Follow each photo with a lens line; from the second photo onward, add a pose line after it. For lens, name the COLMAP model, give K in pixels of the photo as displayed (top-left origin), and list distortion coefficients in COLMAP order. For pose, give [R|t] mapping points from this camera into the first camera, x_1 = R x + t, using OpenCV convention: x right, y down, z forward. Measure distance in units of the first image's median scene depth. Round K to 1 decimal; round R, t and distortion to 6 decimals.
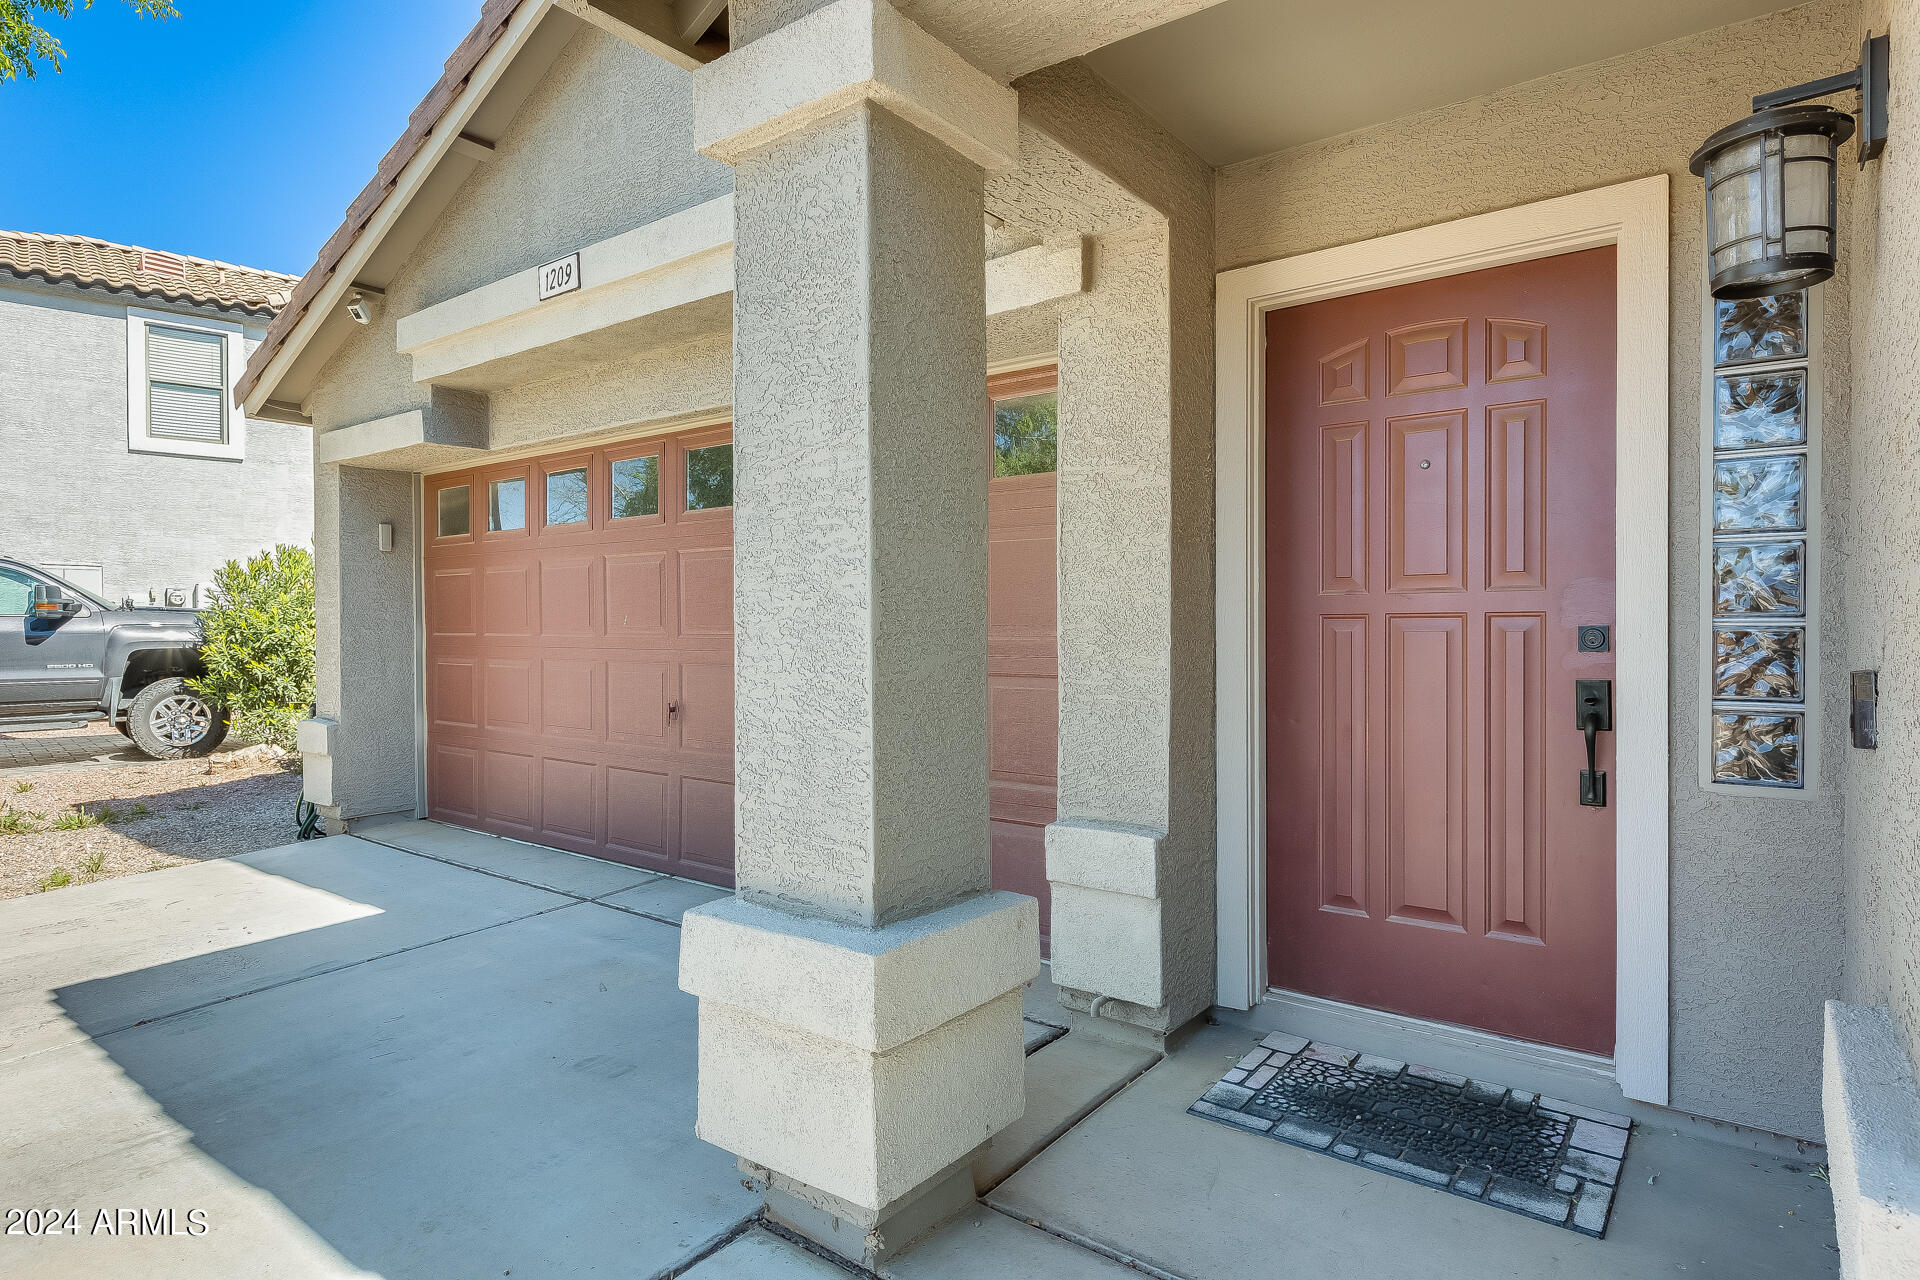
lens RADIAL K [[1060.0, 0, 960.0], [0, 1060.0, 640.0], [0, 0, 1]] dist [0.001398, 0.000208]
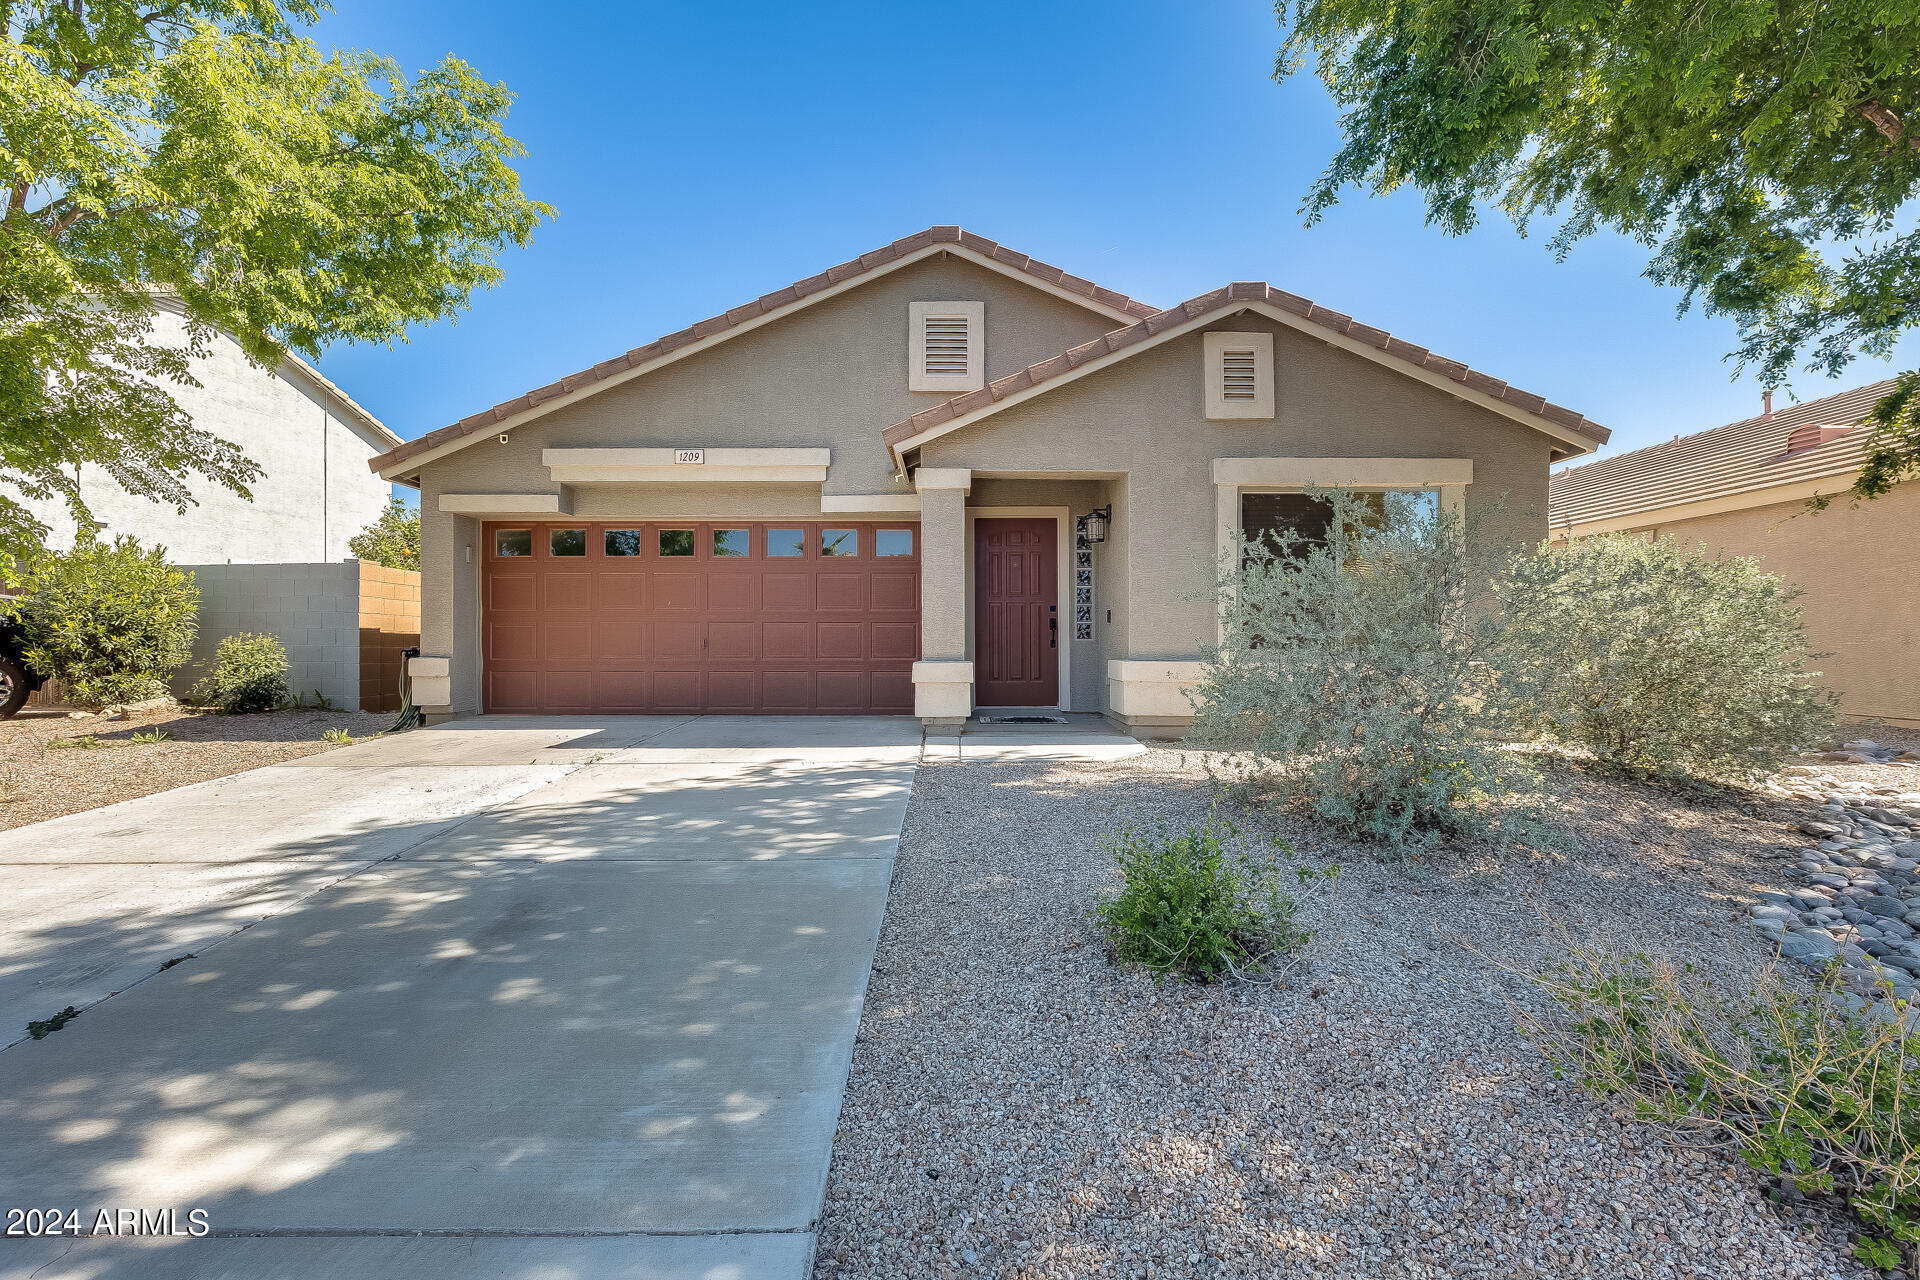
lens RADIAL K [[865.3, 0, 960.0], [0, 865.3, 640.0], [0, 0, 1]] dist [0.000024, -0.000068]
pose [[0.791498, 0.008809, 0.611108, -0.771157], [0.007025, 0.999699, -0.023509, 0.086361], [-0.611131, 0.022901, 0.791198, -0.645505]]
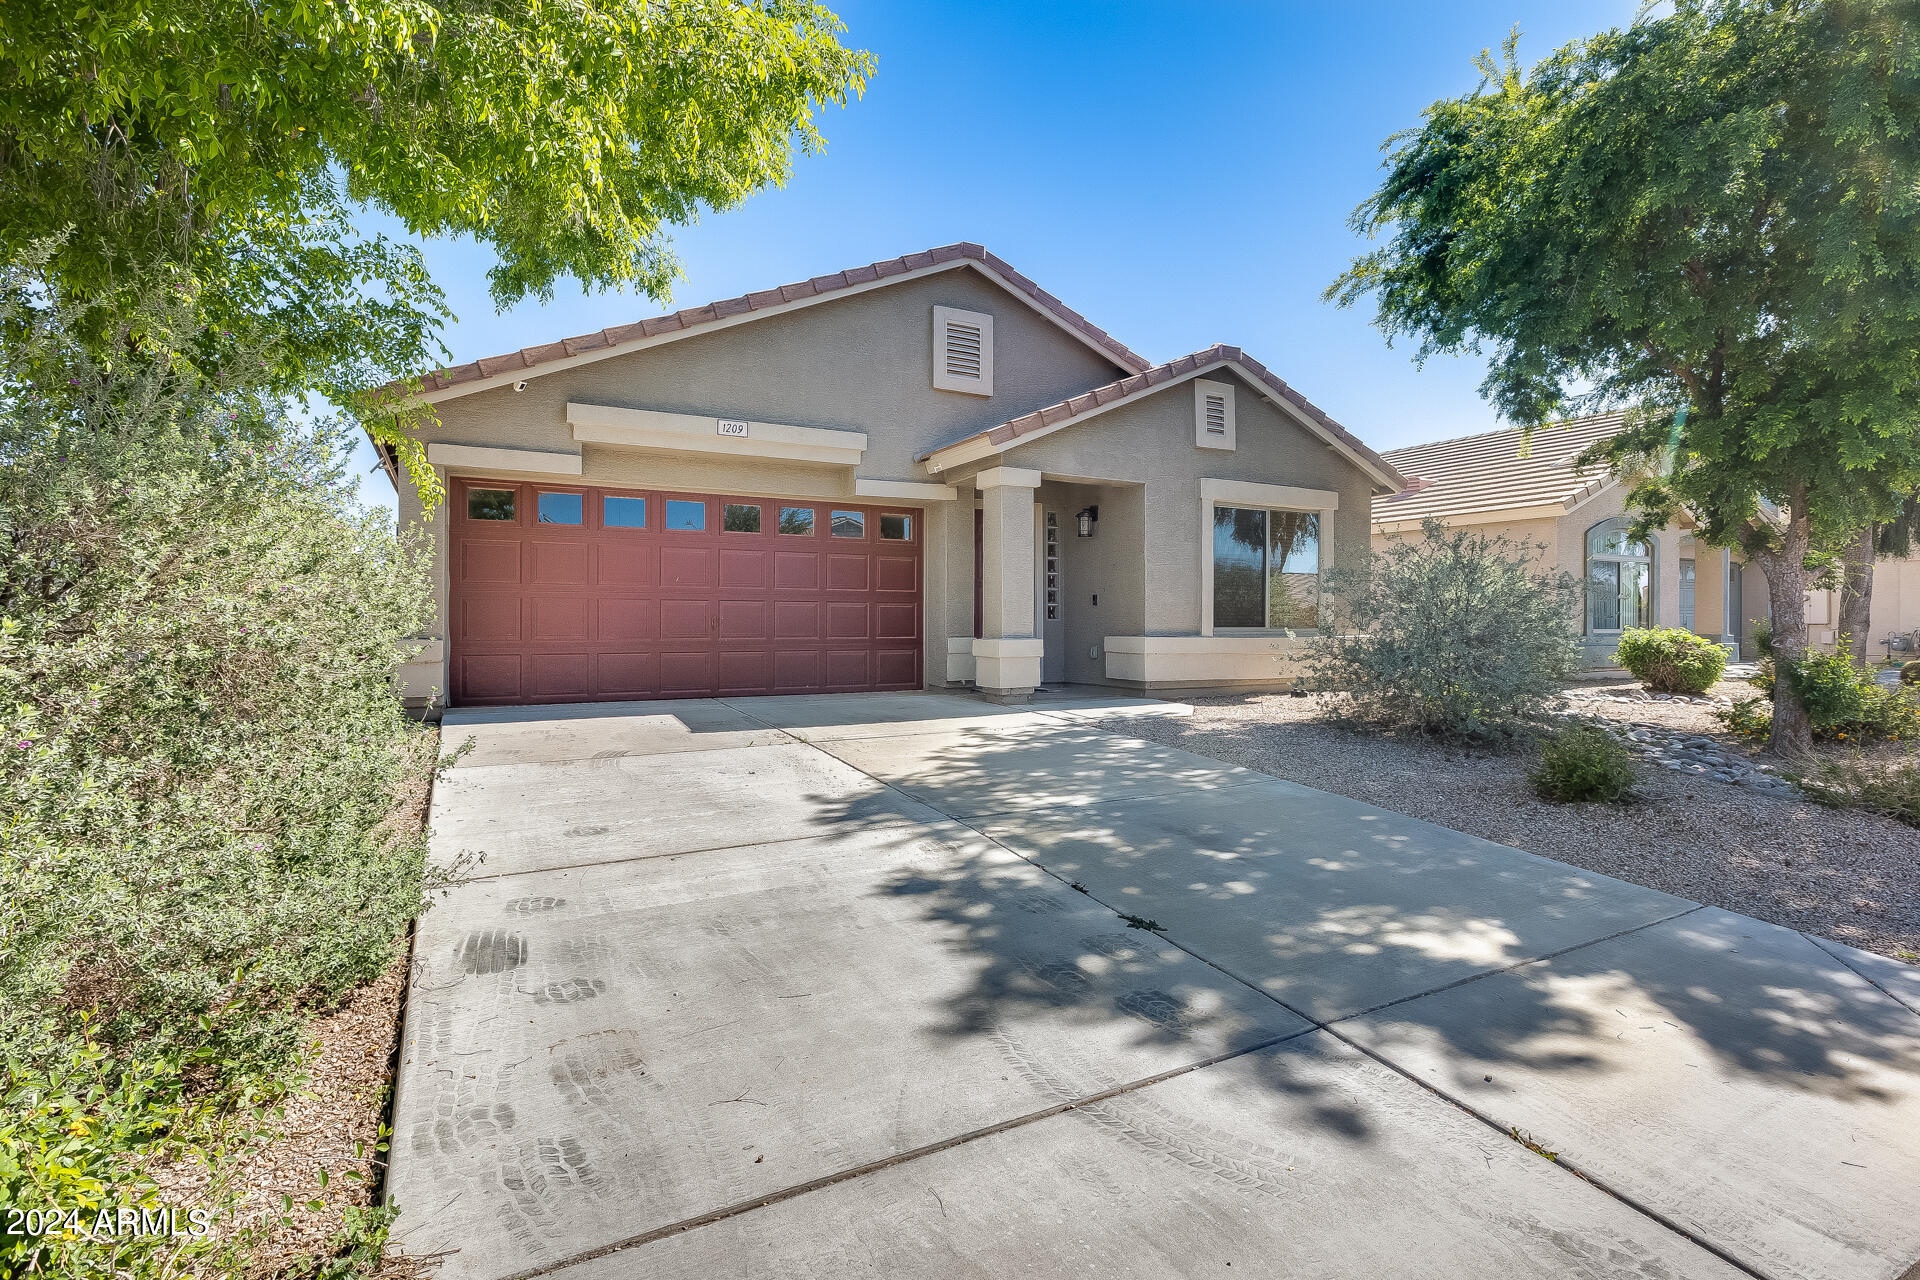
lens RADIAL K [[914.7, 0, 964.6], [0, 914.7, 614.5], [0, 0, 1]] dist [-0.000824, -0.000220]
pose [[0.402756, 0.015160, 0.915182, -1.413655], [0.014772, 0.999625, -0.023059, 0.081360], [-0.915188, 0.022806, 0.402381, -0.175353]]
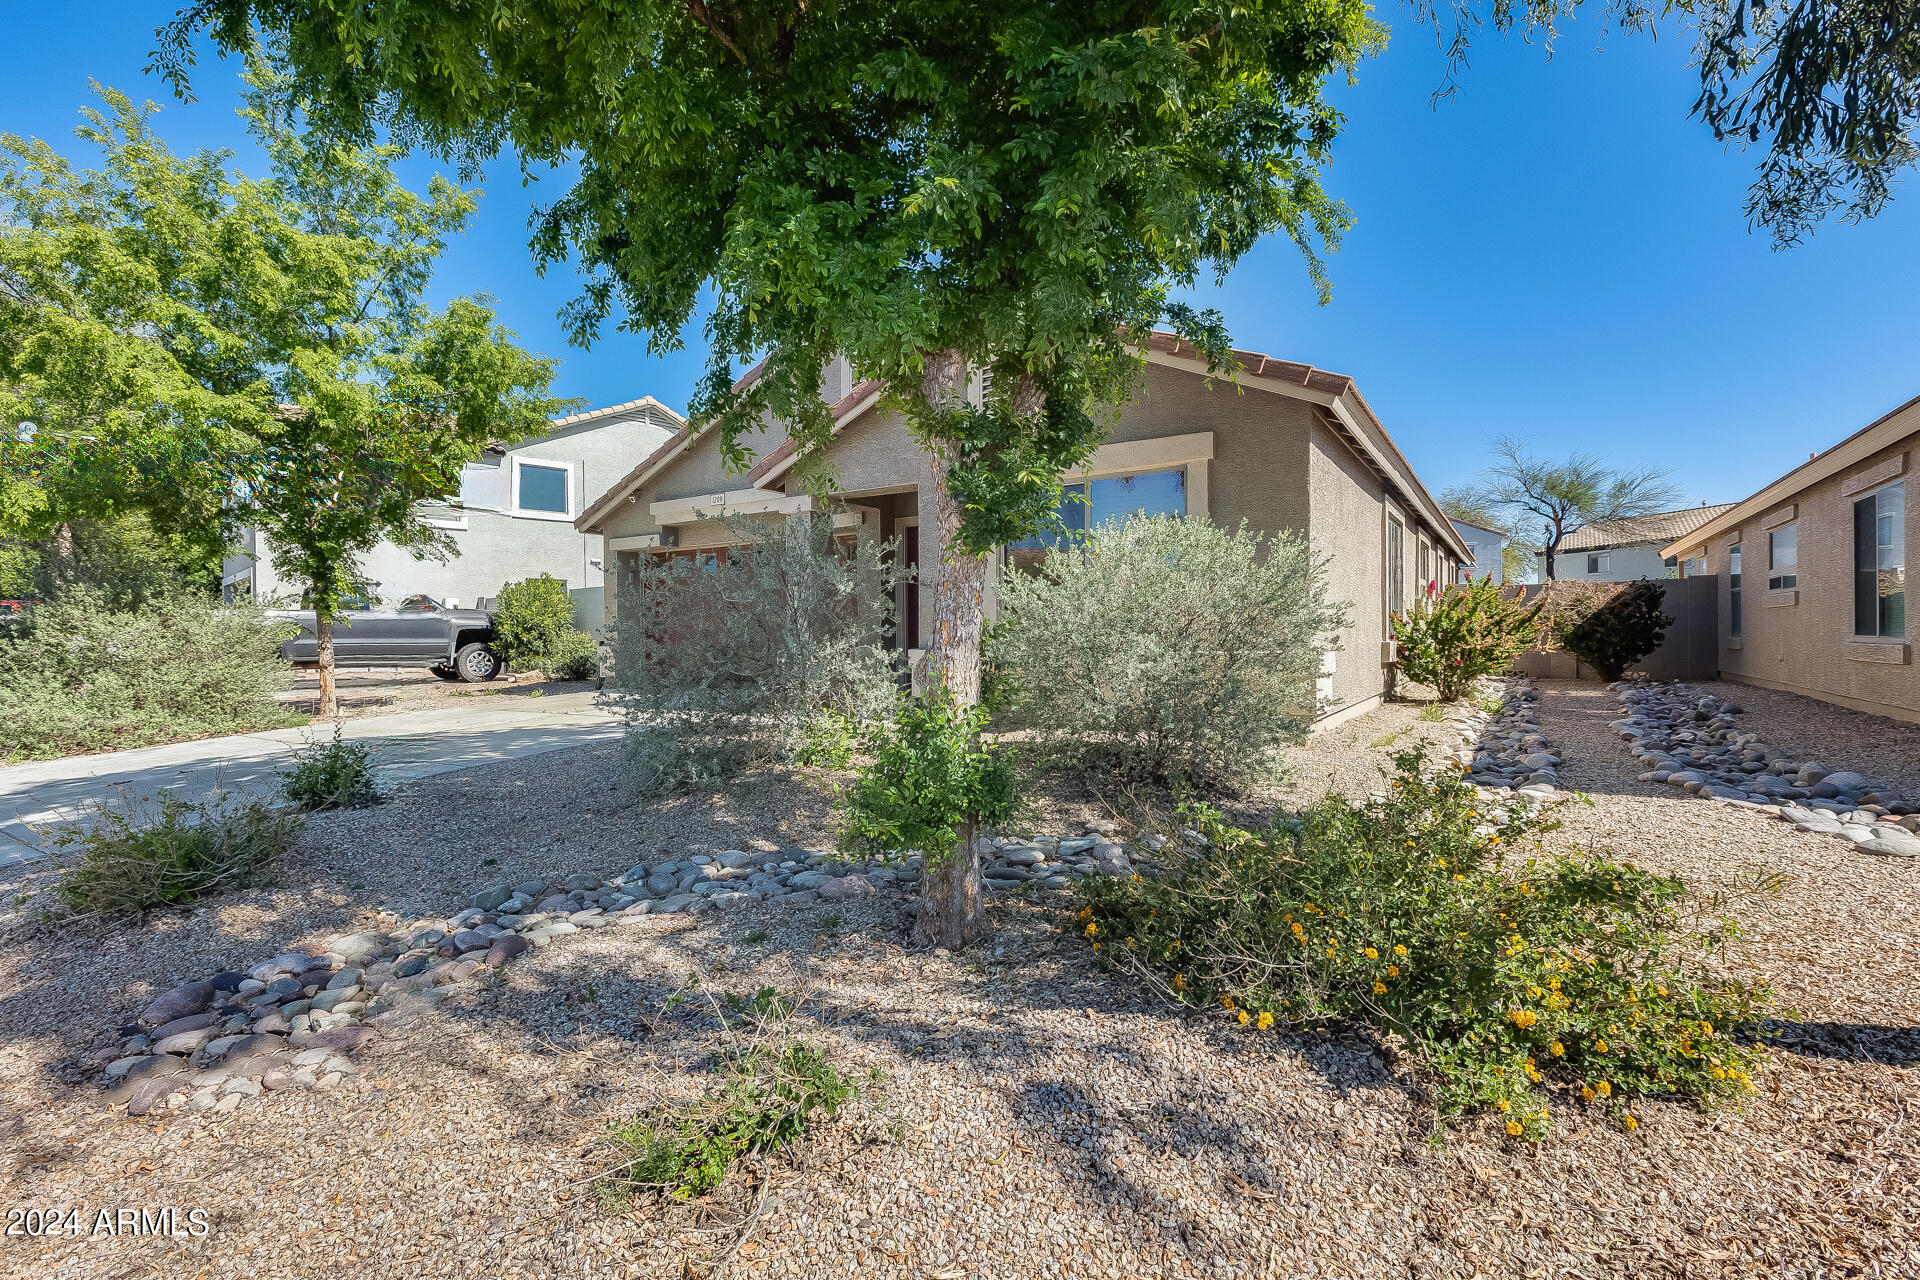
lens RADIAL K [[865.3, 0, 960.0], [0, 865.3, 640.0], [0, 0, 1]] dist [0.000024, -0.000068]
pose [[0.997295, -0.005921, 0.073260, 0.121254], [0.006778, 0.999911, -0.011465, 0.091612], [-0.073185, 0.011931, 0.997247, -1.227405]]
